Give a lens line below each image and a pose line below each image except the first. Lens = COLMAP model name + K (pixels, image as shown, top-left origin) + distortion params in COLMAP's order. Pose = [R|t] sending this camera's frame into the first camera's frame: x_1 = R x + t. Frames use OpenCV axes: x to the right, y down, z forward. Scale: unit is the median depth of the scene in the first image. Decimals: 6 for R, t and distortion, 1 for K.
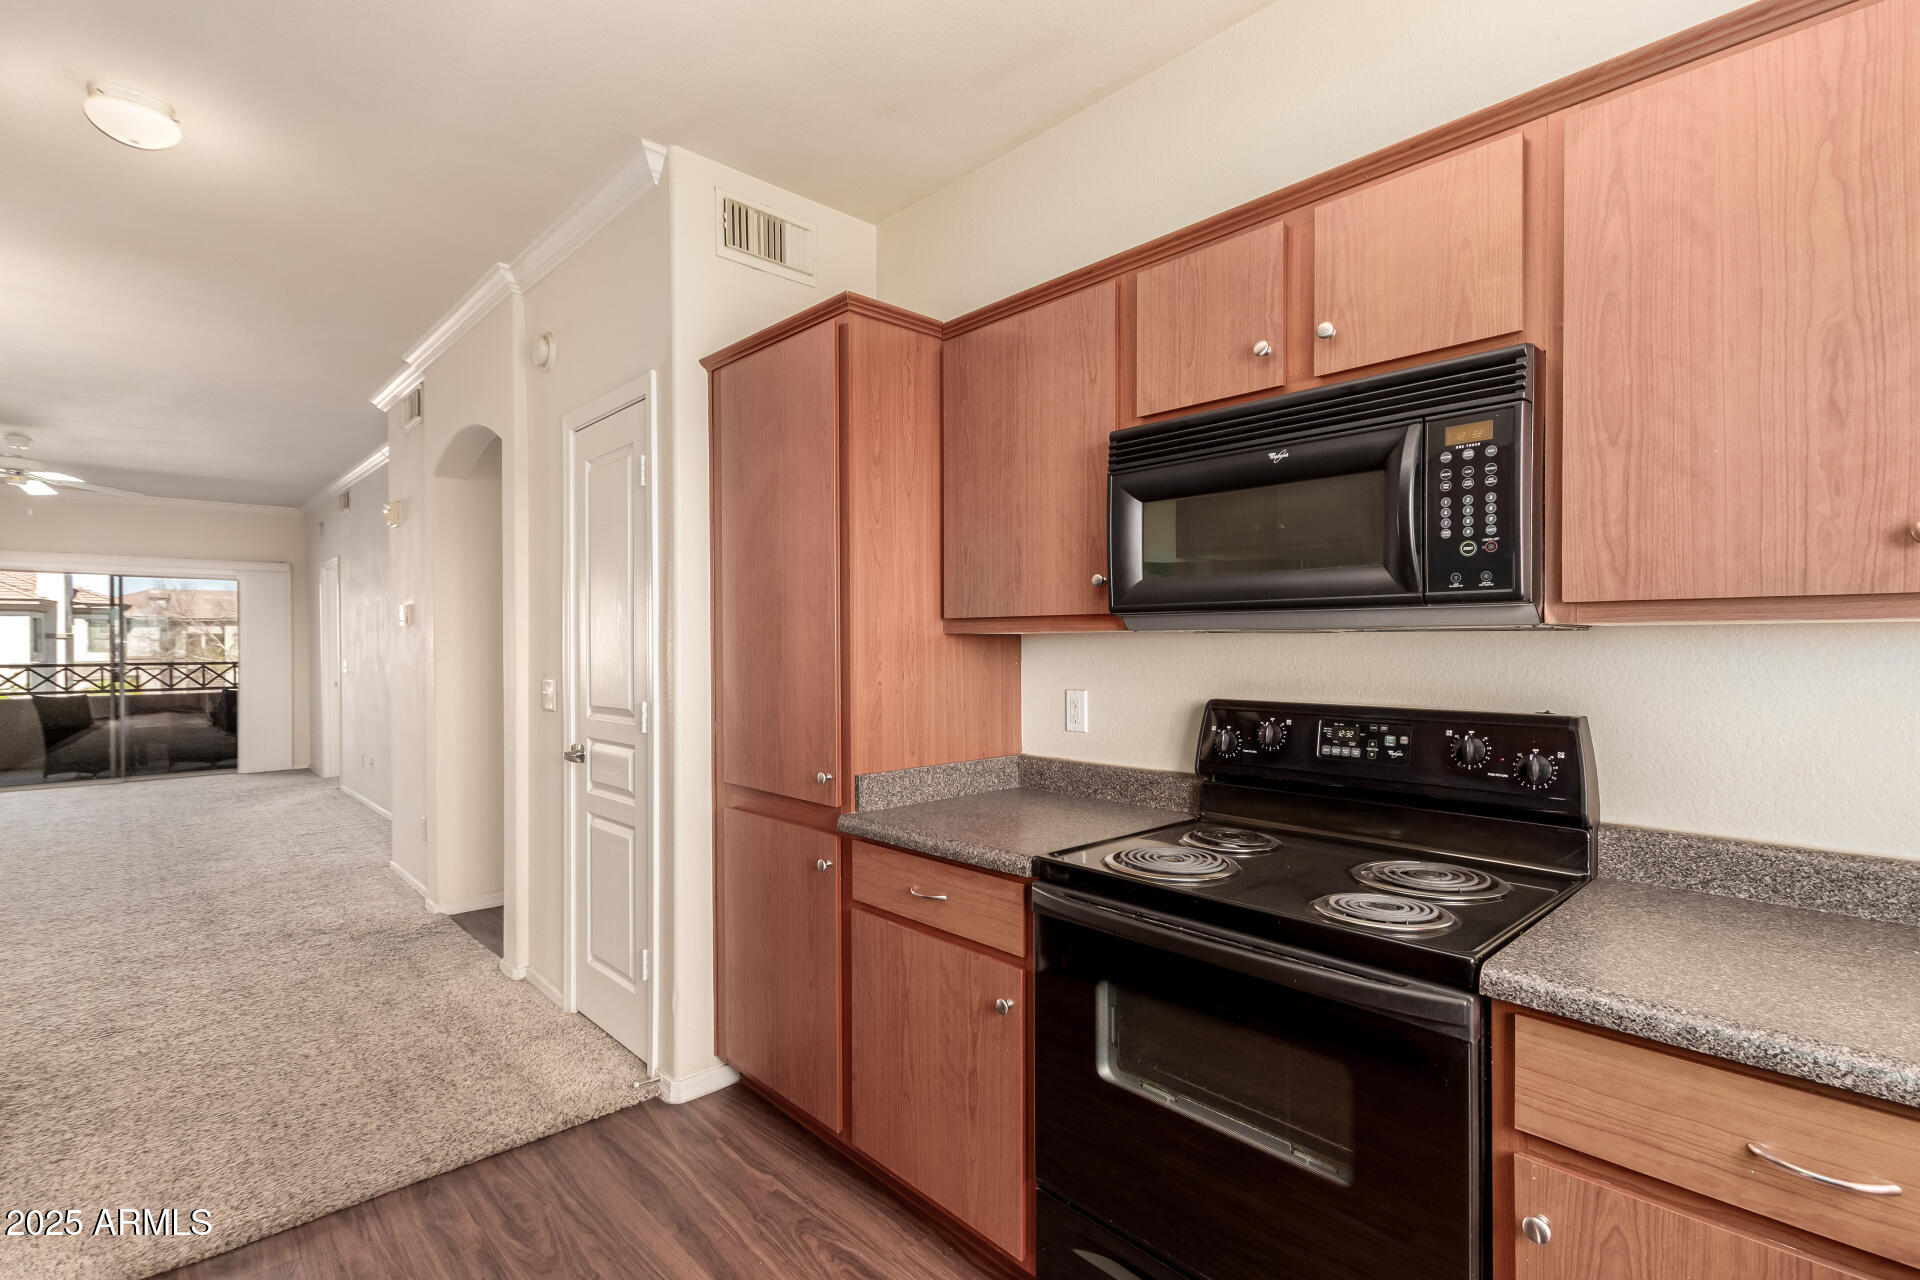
lens RADIAL K [[885.9, 0, 967.7], [0, 885.9, 659.8], [0, 0, 1]] dist [-0.001924, -0.000527]
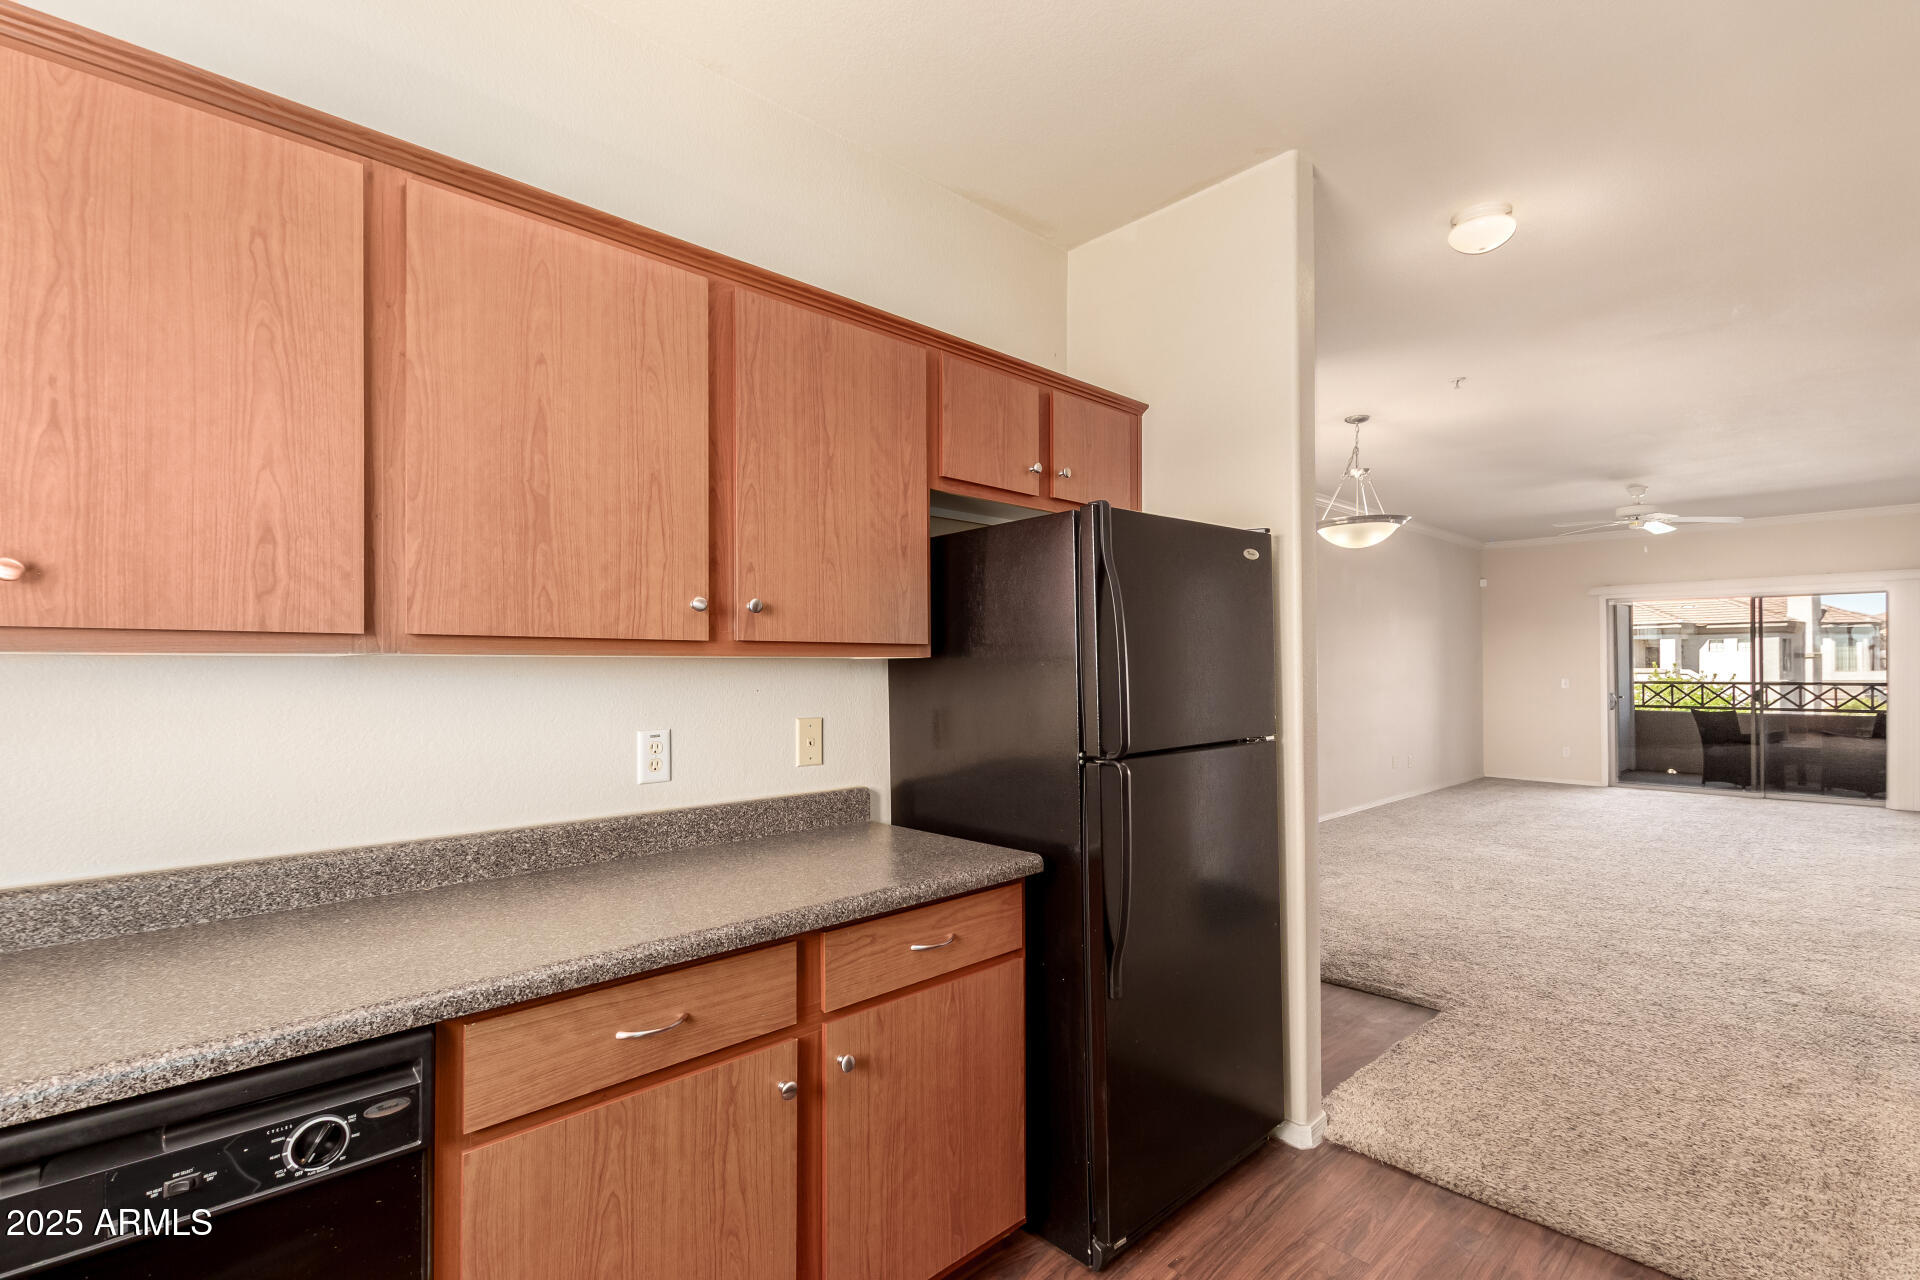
lens RADIAL K [[885.9, 0, 967.7], [0, 885.9, 659.8], [0, 0, 1]] dist [-0.001924, -0.000527]
pose [[0.015034, -0.004328, -0.999878, 0.194553], [-0.017153, 0.999842, -0.004586, -0.004702], [0.999740, 0.017220, 0.014957, 0.211176]]
